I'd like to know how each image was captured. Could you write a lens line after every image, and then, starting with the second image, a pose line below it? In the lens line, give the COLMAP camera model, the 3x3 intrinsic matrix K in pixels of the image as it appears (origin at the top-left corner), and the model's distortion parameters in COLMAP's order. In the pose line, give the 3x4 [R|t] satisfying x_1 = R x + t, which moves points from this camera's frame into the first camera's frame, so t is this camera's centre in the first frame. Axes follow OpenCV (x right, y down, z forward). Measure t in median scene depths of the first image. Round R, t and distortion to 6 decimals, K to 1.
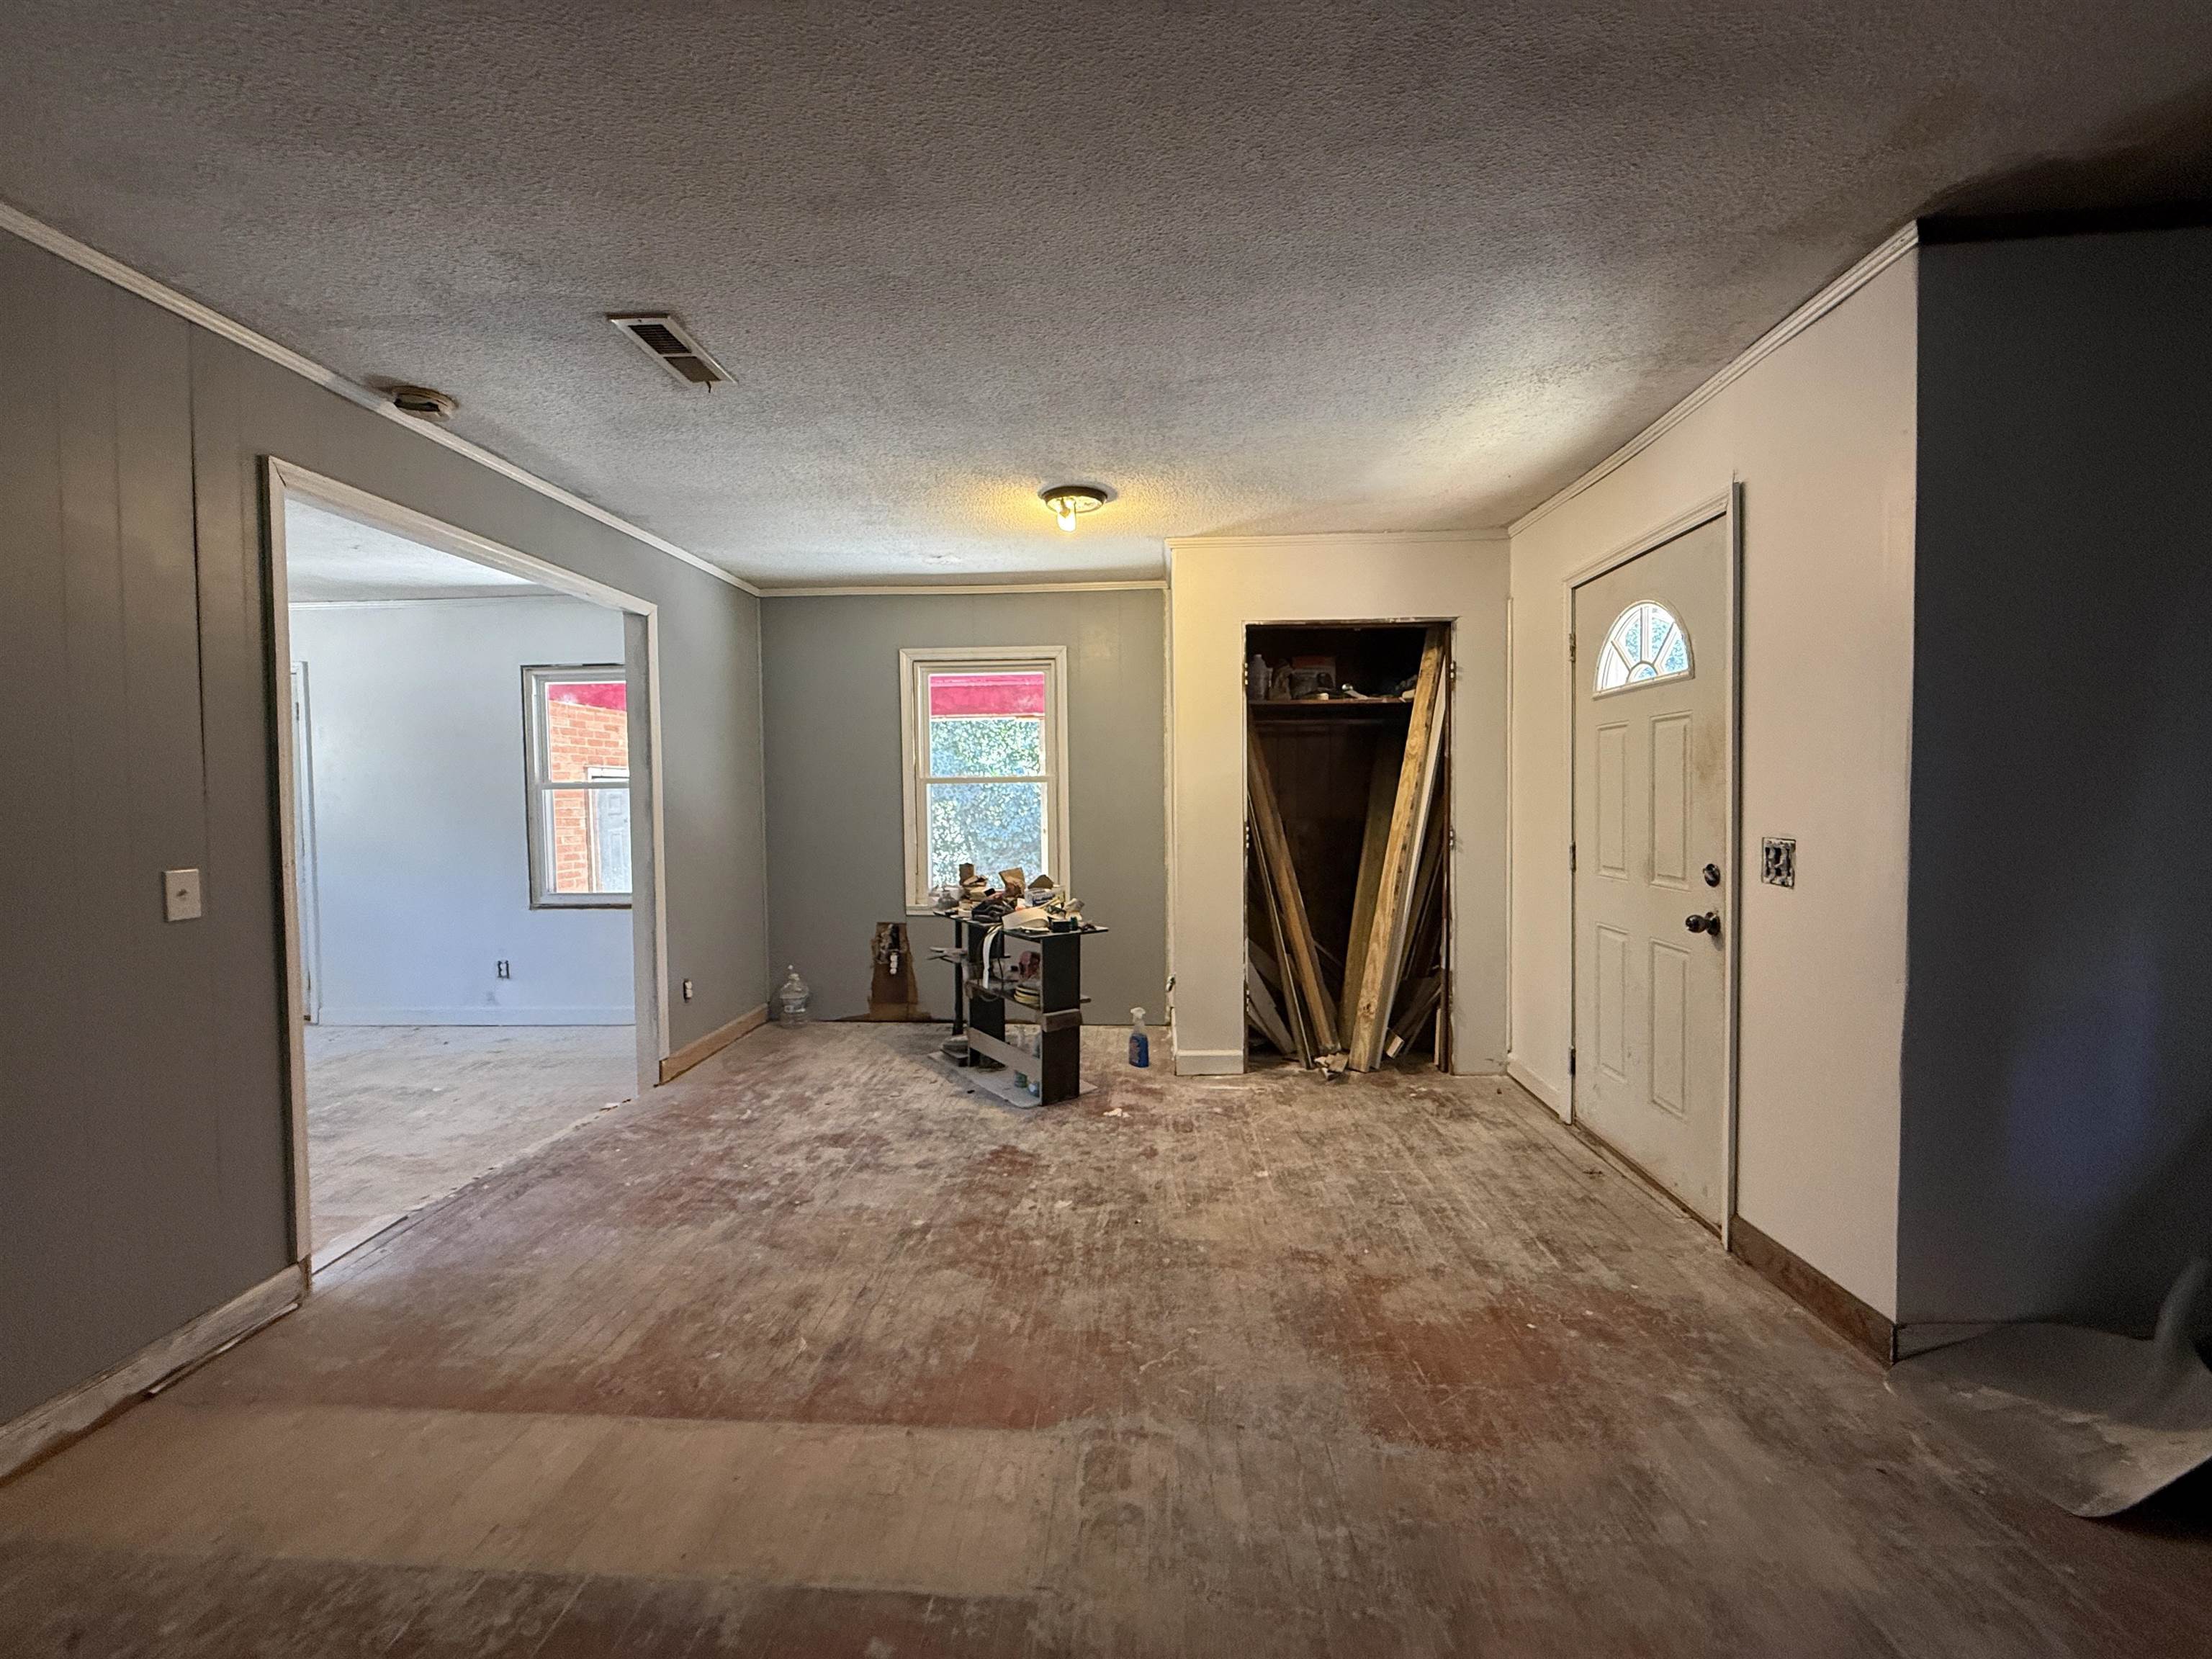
lens RADIAL K [[884.5, 0, 1108.1], [0, 884.5, 825.4], [0, 0, 1]] dist [-0.003690, -0.000094]
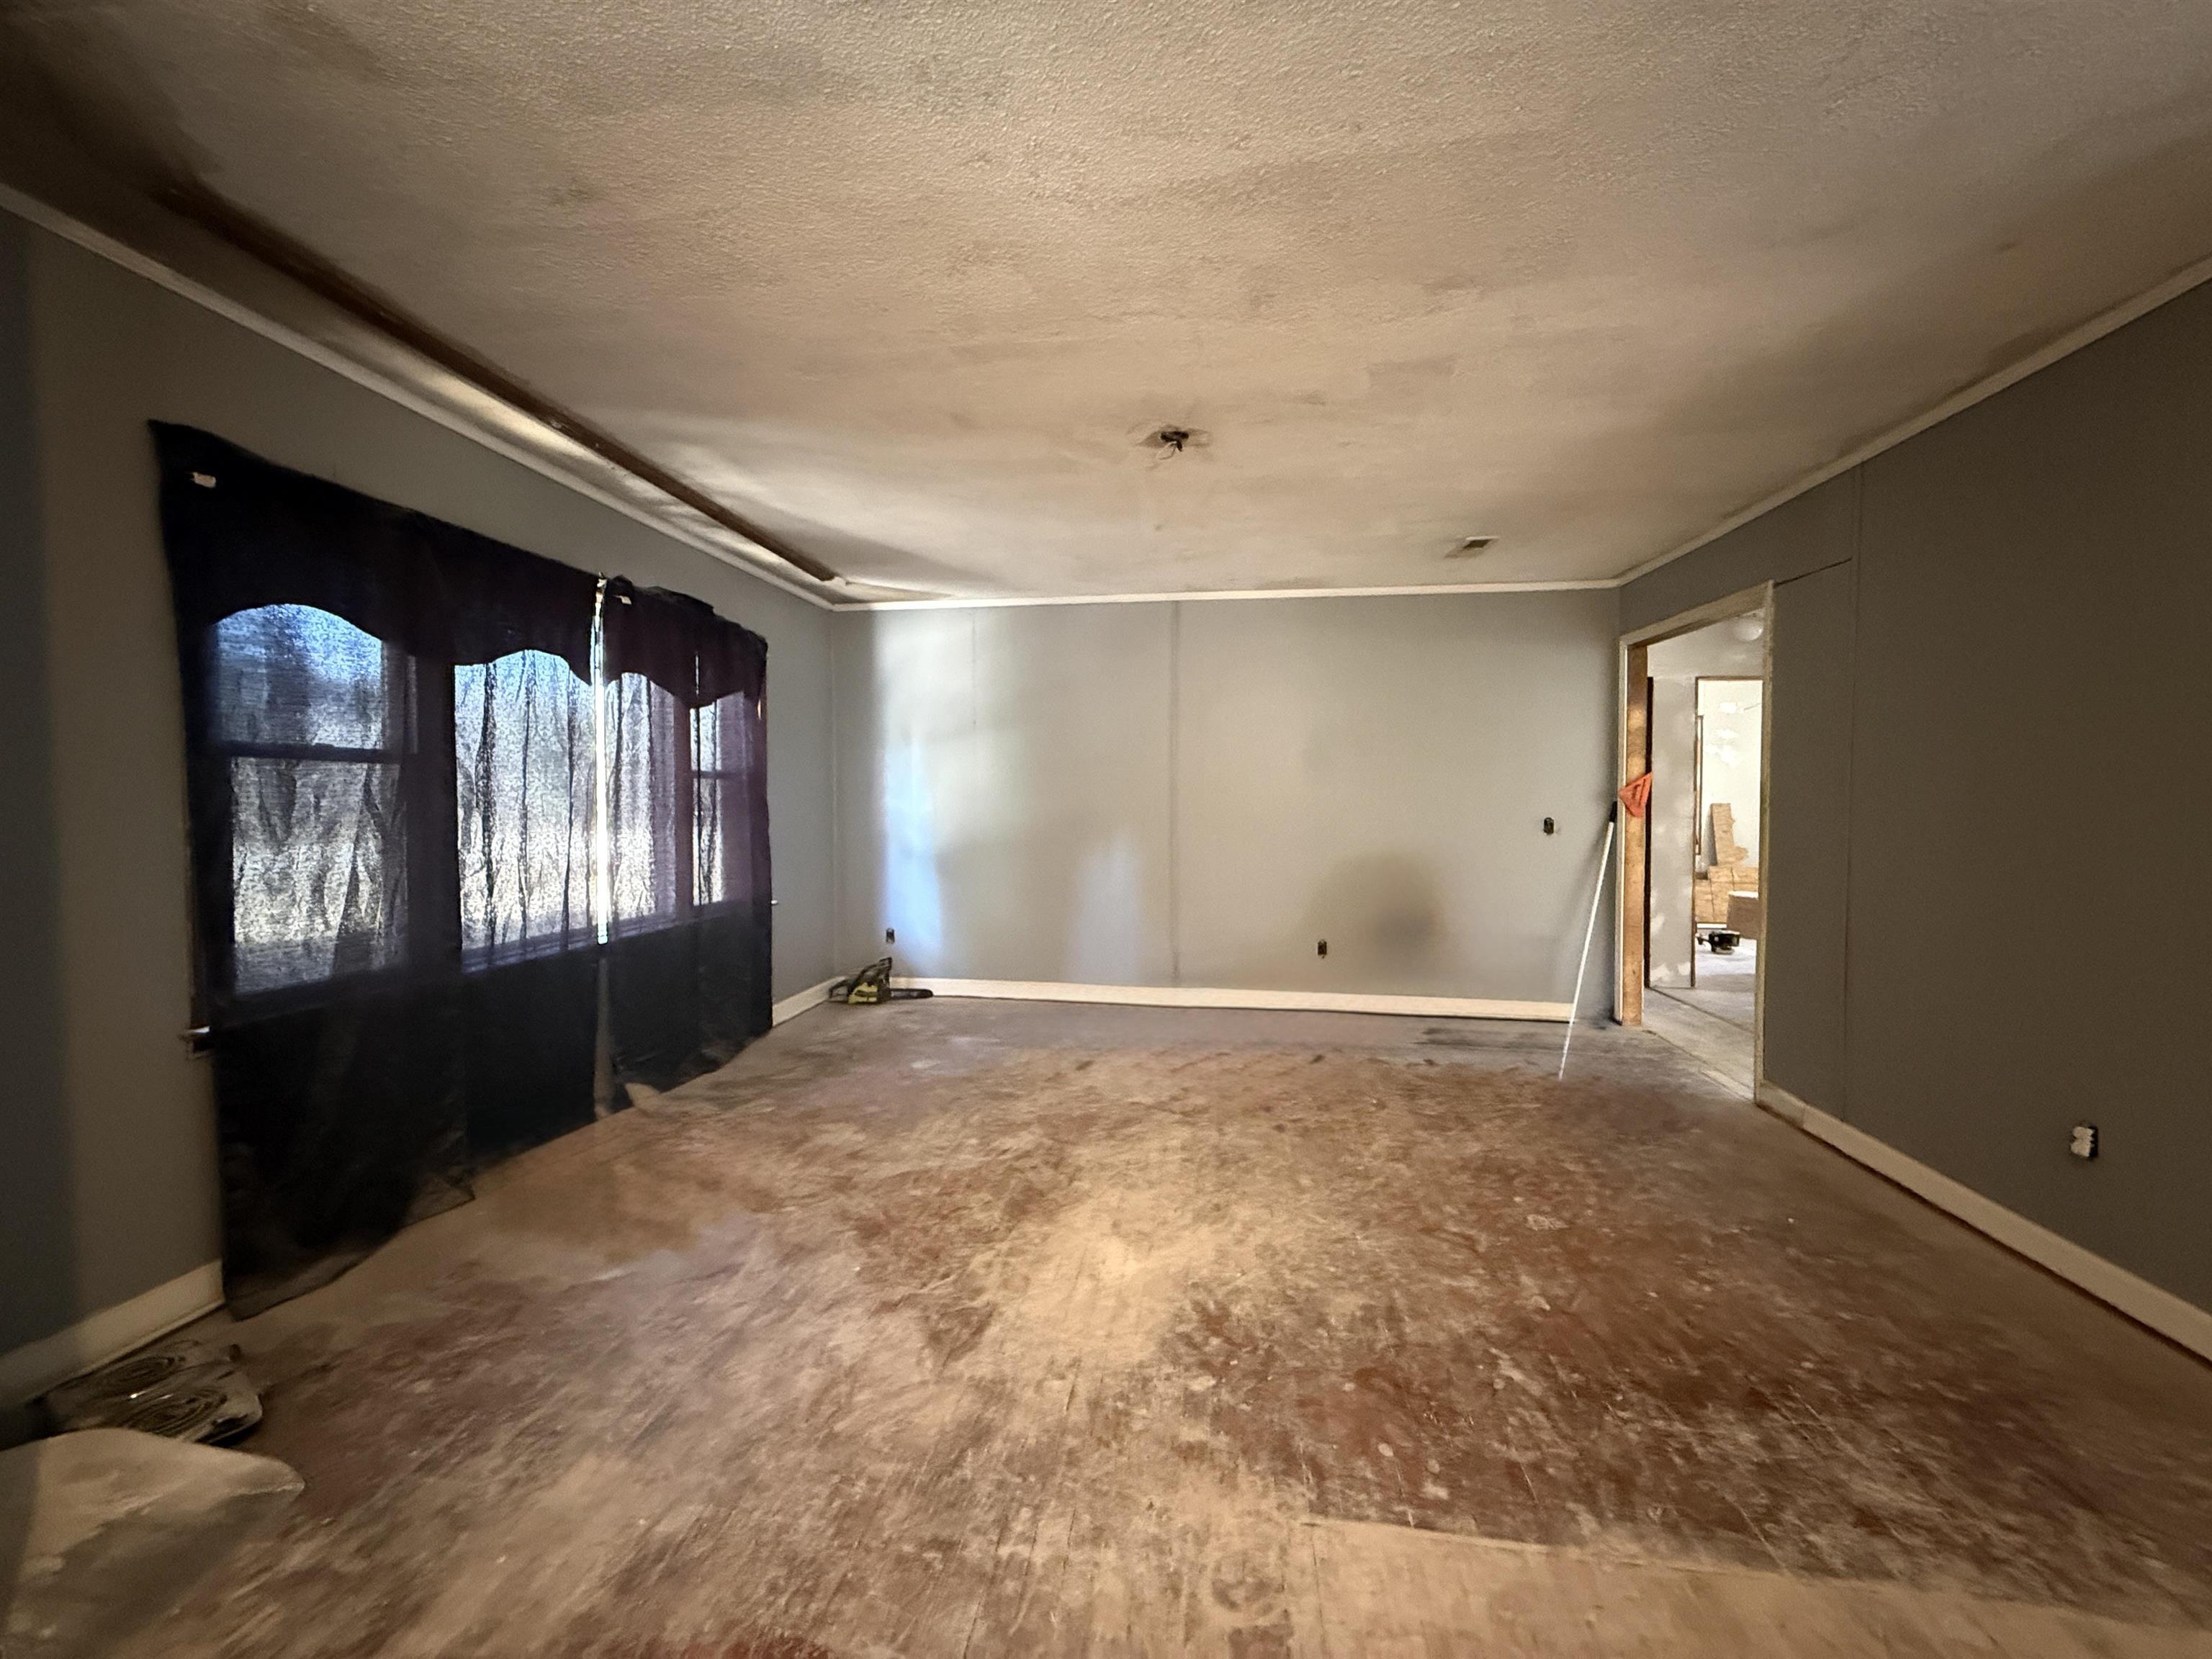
lens RADIAL K [[884.5, 0, 1093.4], [0, 884.5, 829.5], [0, 0, 1]] dist [-0.003690, -0.000094]
pose [[-0.995044, 0.008943, 0.099031, 0.073189], [0.015234, 0.997901, 0.062948, -0.042982], [-0.098260, 0.064144, -0.993091, 2.054952]]
